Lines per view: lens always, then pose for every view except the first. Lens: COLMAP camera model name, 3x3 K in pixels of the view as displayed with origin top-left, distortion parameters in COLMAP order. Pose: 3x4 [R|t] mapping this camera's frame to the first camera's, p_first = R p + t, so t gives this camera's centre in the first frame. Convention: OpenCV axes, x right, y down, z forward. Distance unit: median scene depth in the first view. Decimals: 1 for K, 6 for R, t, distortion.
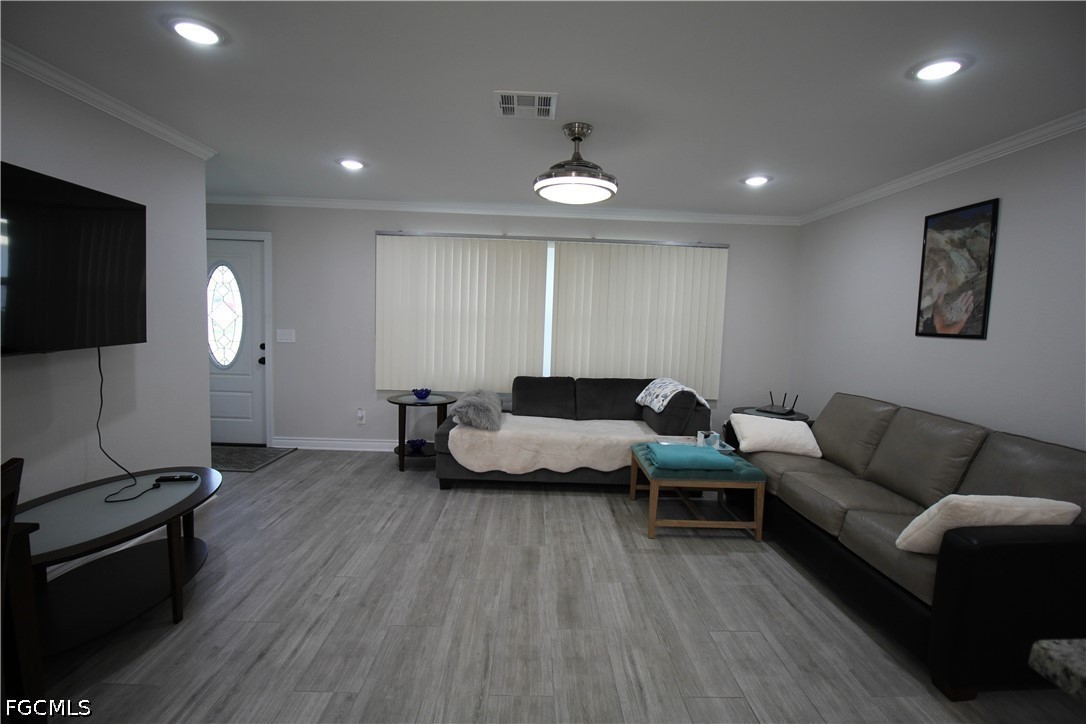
lens RADIAL K [[503.4, 0, 545.9], [0, 503.4, 365.4], [0, 0, 1]] dist [-0.011729, -0.000445]
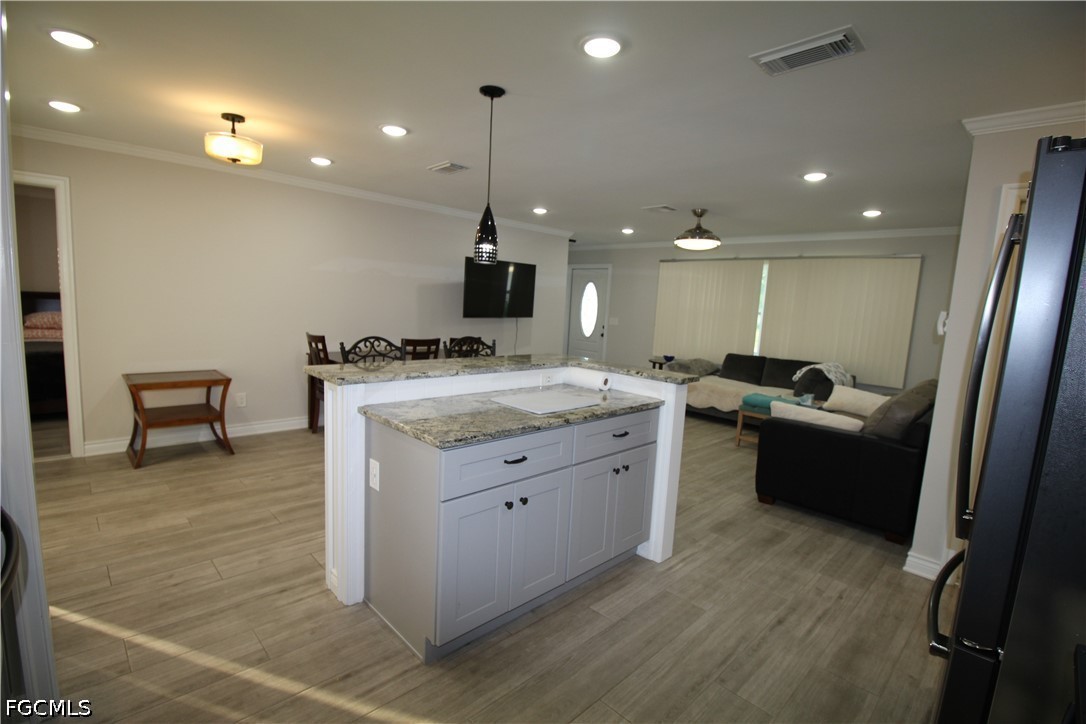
lens RADIAL K [[500.0, 0, 545.5], [0, 500.0, 369.2], [0, 0, 1]] dist [-0.010366, -0.000317]
pose [[0.684694, 0.099548, -0.722000, 0.951383], [-0.096095, 0.994310, 0.045964, 0.078421], [0.722468, 0.037910, 0.690365, -0.607357]]
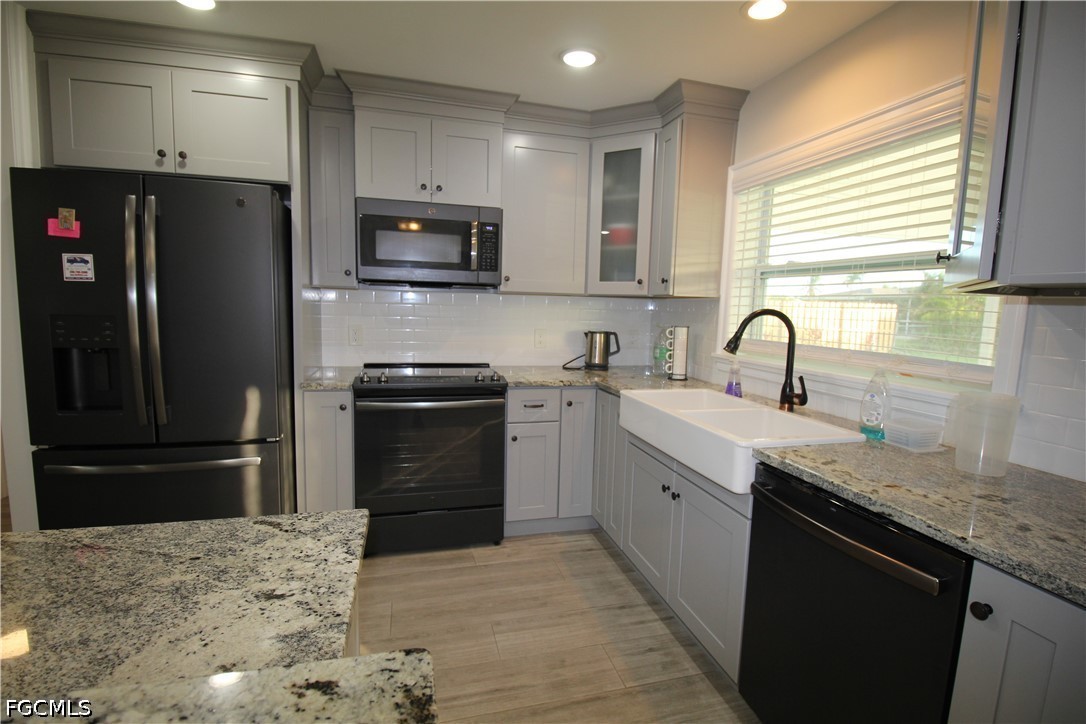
lens RADIAL K [[500.0, 0, 545.5], [0, 500.0, 369.2], [0, 0, 1]] dist [-0.010366, -0.000317]
pose [[-0.238358, -0.163205, 0.957366, 0.185452], [0.054057, 0.982021, 0.180867, 0.054830], [-0.969672, 0.094864, -0.225250, -0.361845]]
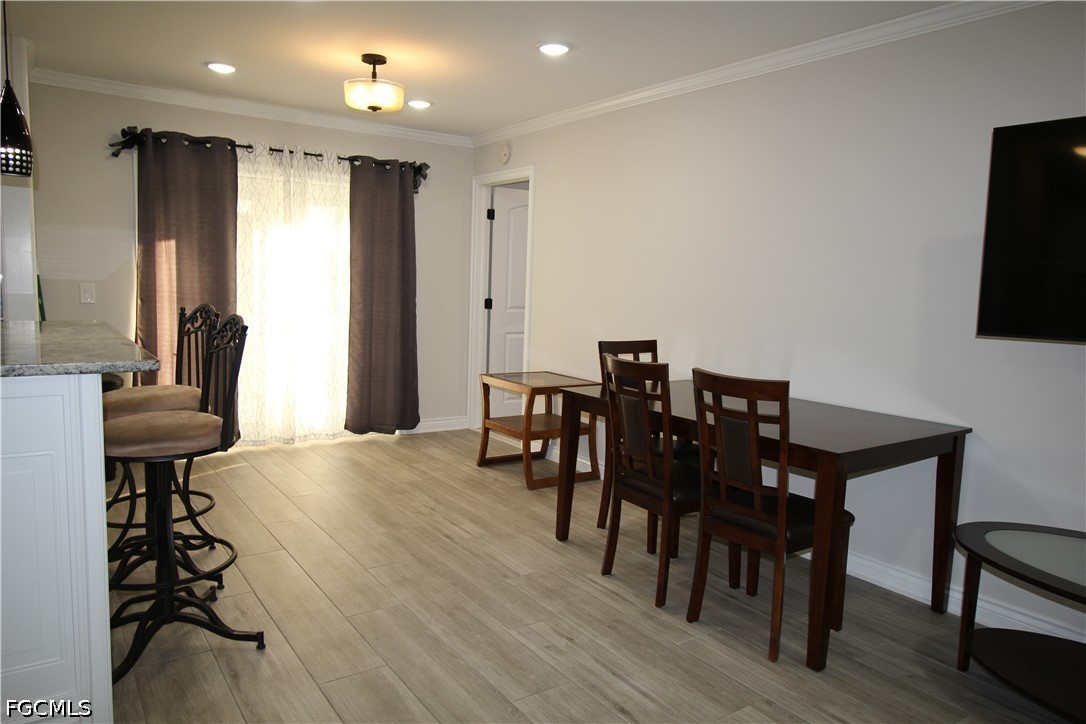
lens RADIAL K [[739.2, 0, 547.1], [0, 739.2, 367.1], [0, 0, 1]] dist [0.007374, -0.002796]
pose [[-0.830399, 0.001235, -0.557167, 0.240855], [-0.115314, 0.977965, 0.174031, -0.051473], [0.545105, 0.208764, -0.811959, 0.862232]]
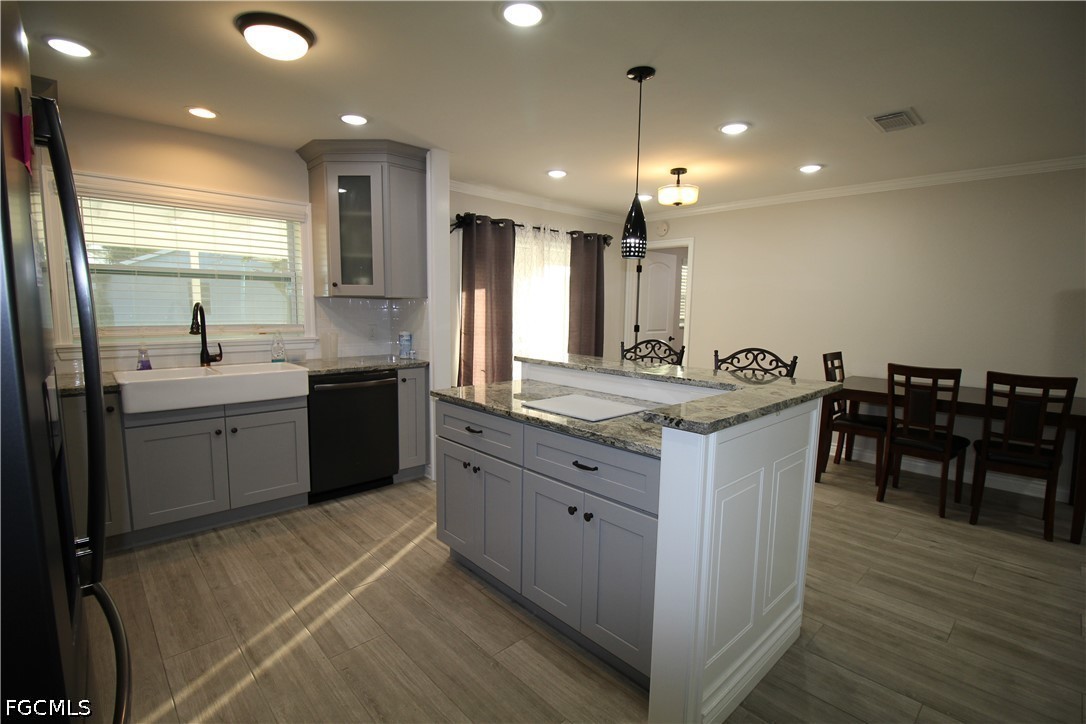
lens RADIAL K [[503.4, 0, 545.9], [0, 503.4, 365.4], [0, 0, 1]] dist [-0.011729, -0.000445]
pose [[-0.742000, 0.031631, -0.669653, 0.894270], [-0.103591, 0.981480, 0.161142, 0.003633], [0.662348, 0.188937, -0.724981, 0.381847]]
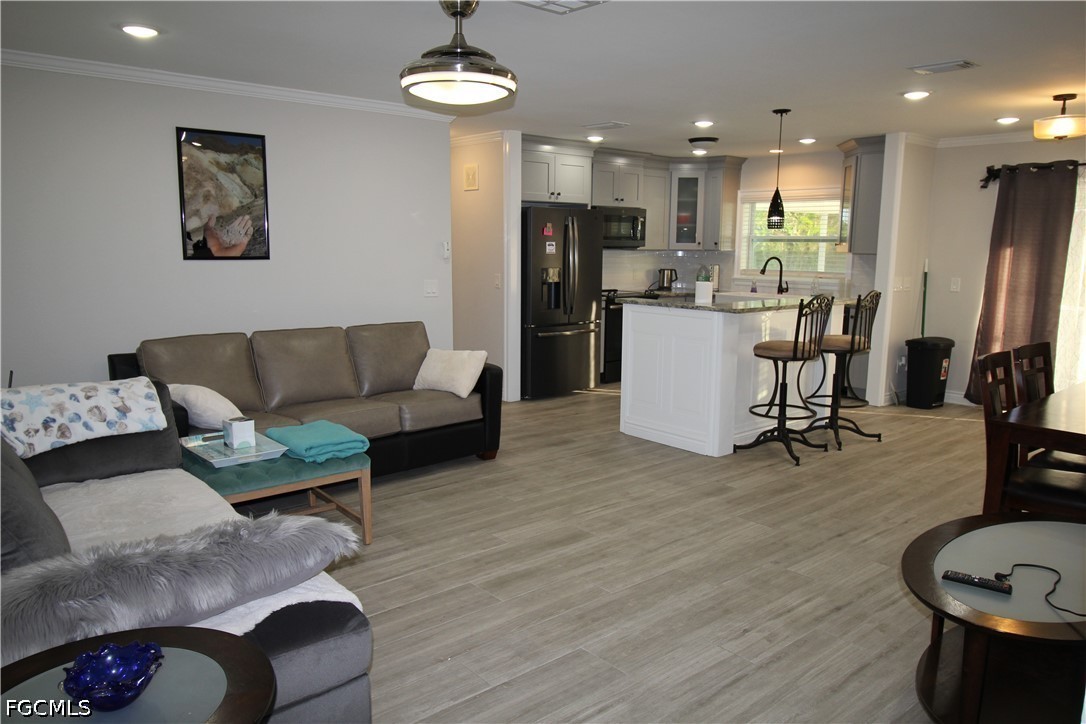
lens RADIAL K [[772.4, 0, 544.4], [0, 772.4, 365.7], [0, 0, 1]] dist [0.009358, -0.001490]
pose [[-0.628109, -0.163204, 0.760817, -0.830659], [0.040840, 0.969495, 0.241684, -0.199398], [-0.777053, 0.182876, -0.602284, 1.469778]]
